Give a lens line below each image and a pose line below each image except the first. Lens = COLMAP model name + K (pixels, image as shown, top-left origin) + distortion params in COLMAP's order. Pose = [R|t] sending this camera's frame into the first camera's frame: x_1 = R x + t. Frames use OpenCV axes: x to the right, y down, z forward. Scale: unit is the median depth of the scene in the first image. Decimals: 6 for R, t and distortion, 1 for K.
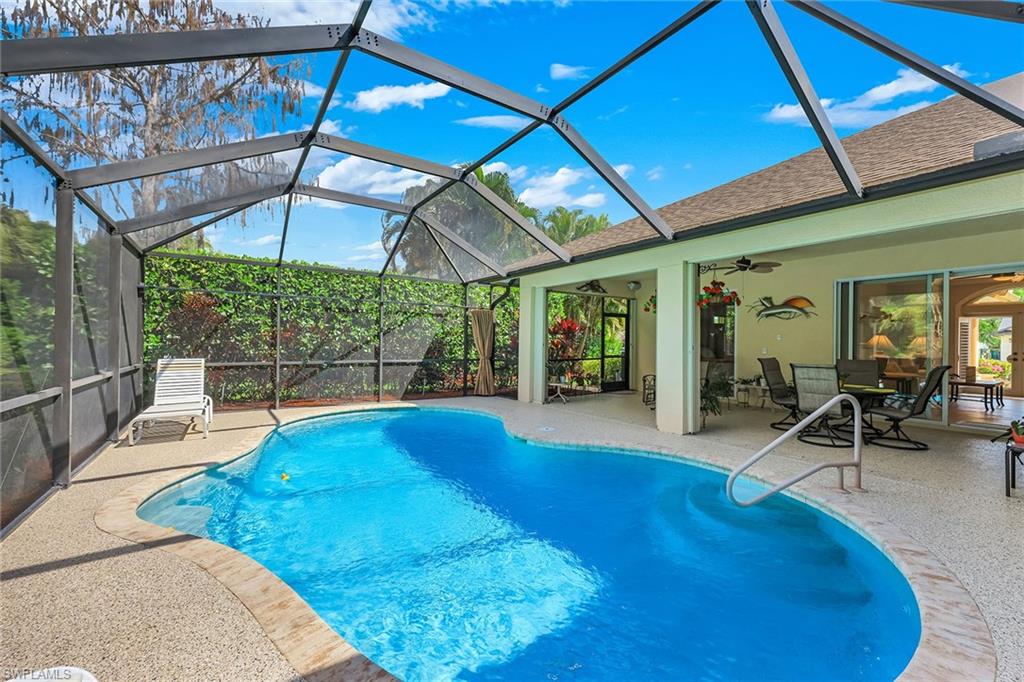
lens RADIAL K [[416.8, 0, 512.0], [0, 416.8, 341.0], [0, 0, 1]] dist [-0.000084, 0.000207]
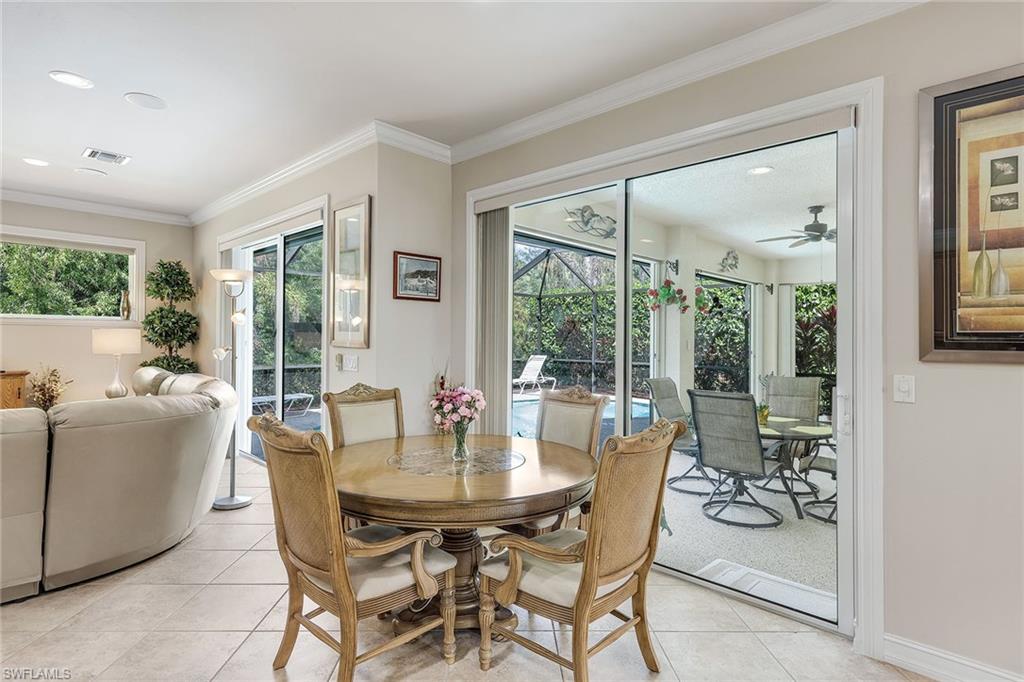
lens RADIAL K [[522.8, 0, 509.5], [0, 522.8, 336.2], [0, 0, 1]] dist [-0.000258, -0.000228]
pose [[0.212817, -0.011314, -0.977026, 1.027651], [-0.009488, 0.999862, -0.013645, -0.006164], [0.977046, 0.012174, 0.212681, 0.303306]]
